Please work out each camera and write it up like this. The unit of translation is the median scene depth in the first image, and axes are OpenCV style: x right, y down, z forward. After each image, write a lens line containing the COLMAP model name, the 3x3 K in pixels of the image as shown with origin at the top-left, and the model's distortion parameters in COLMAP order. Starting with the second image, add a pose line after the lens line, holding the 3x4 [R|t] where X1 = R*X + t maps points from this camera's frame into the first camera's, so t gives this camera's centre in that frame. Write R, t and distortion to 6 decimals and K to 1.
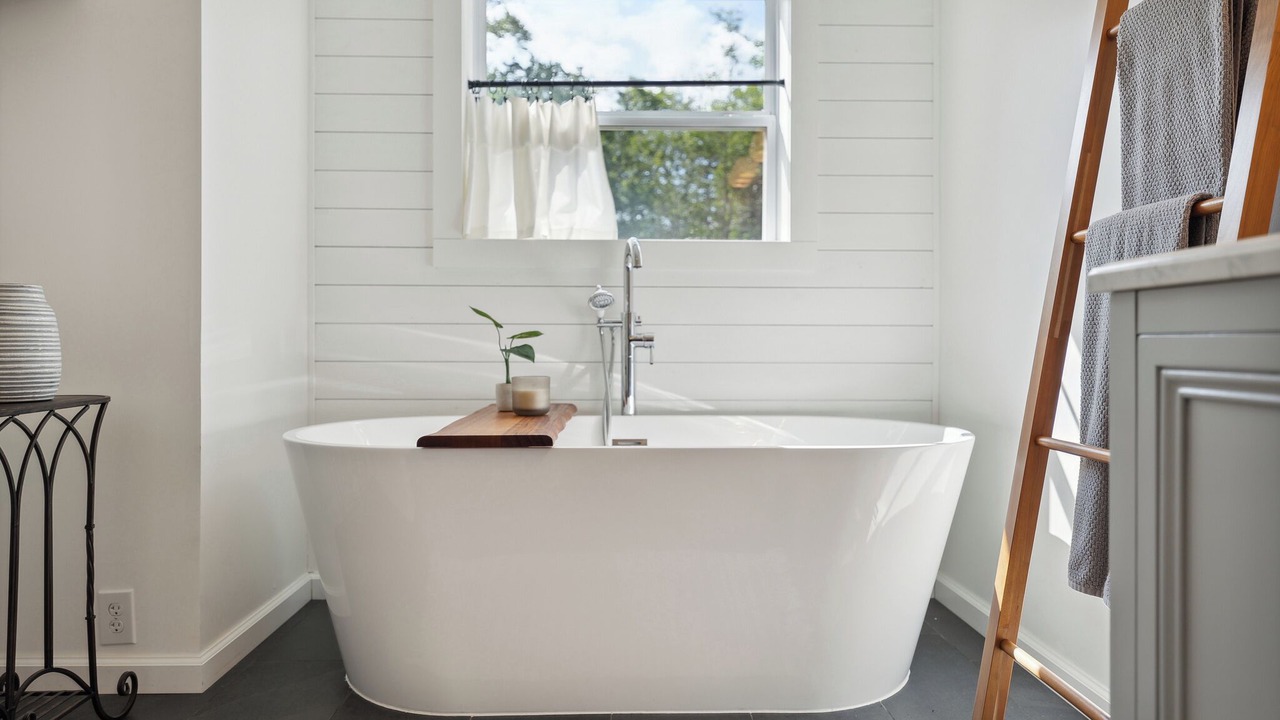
lens RADIAL K [[853.7, 0, 643.7], [0, 853.7, 351.3], [0, 0, 1]] dist [0.024745, 0.000625]
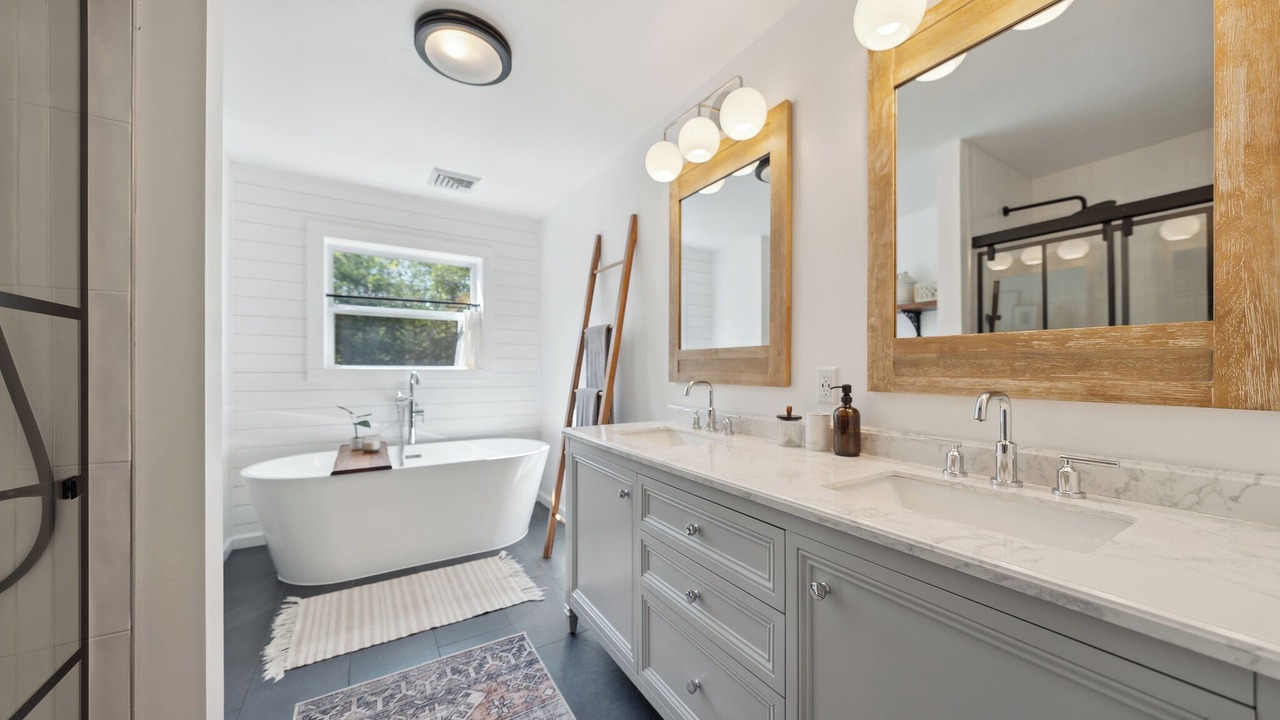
lens RADIAL K [[439.3, 0, 652.4], [0, 439.3, 366.1], [0, 0, 1]] dist [-0.000322, 0.000021]
pose [[0.848405, 0.005395, 0.529320, -0.101632], [-0.001666, 0.999970, -0.007521, -0.139584], [-0.529345, 0.005499, 0.848389, -0.408977]]
